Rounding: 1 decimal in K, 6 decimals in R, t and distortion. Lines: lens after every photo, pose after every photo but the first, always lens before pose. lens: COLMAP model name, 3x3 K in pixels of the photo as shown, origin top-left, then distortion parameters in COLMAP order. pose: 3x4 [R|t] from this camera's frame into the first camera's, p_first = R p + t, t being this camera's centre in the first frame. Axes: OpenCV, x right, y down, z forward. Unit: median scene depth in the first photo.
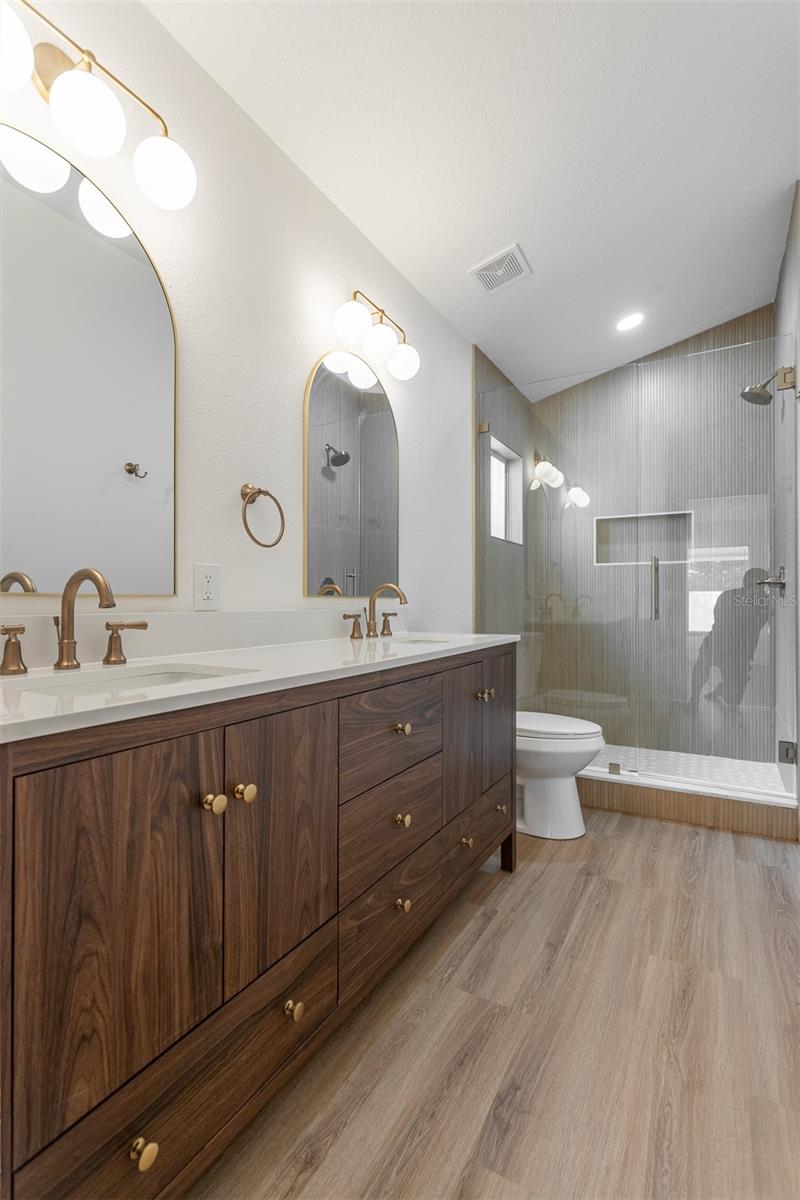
lens RADIAL K [[569.4, 0, 405.7], [0, 569.4, 600.7], [0, 0, 1]] dist [-0.000987, 0.000294]
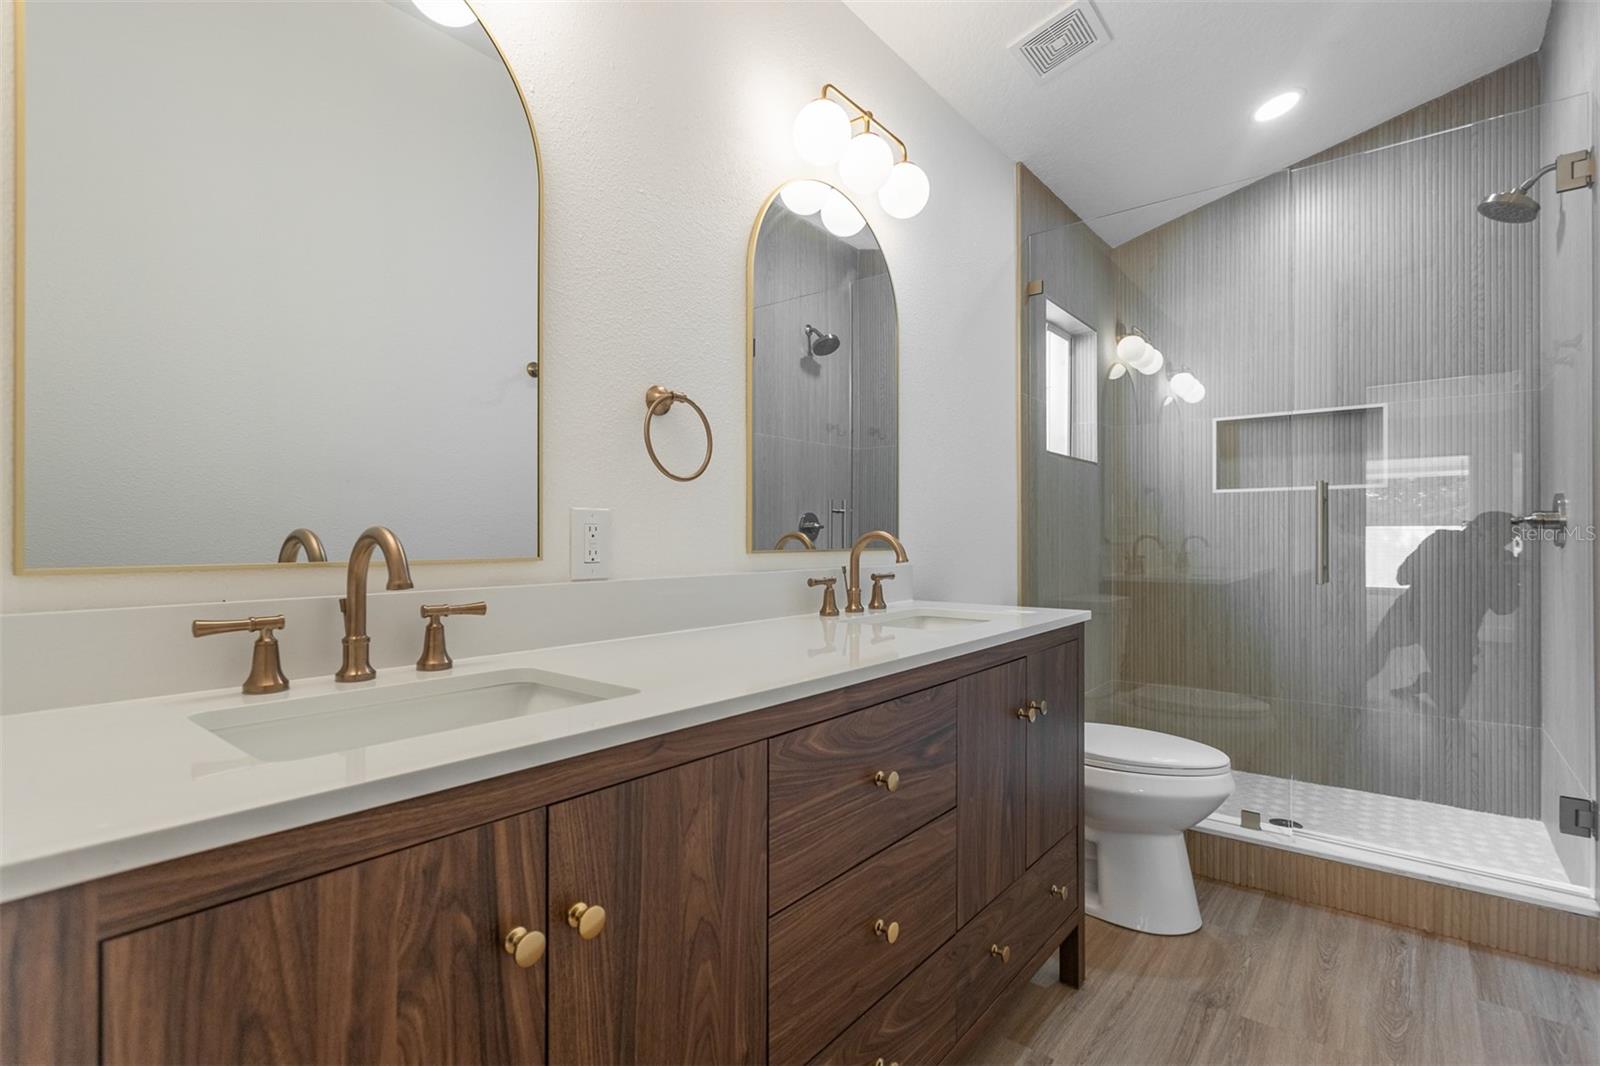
lens RADIAL K [[766.2, 0, 798.1], [0, 766.2, 536.9], [0, 0, 1]] dist [0.000004, 0.000535]
pose [[0.985192, -0.000601, -0.171452, 0.026997], [0.000622, 1.000000, 0.000068, -0.021530], [0.171451, -0.000173, 0.985193, 0.109843]]
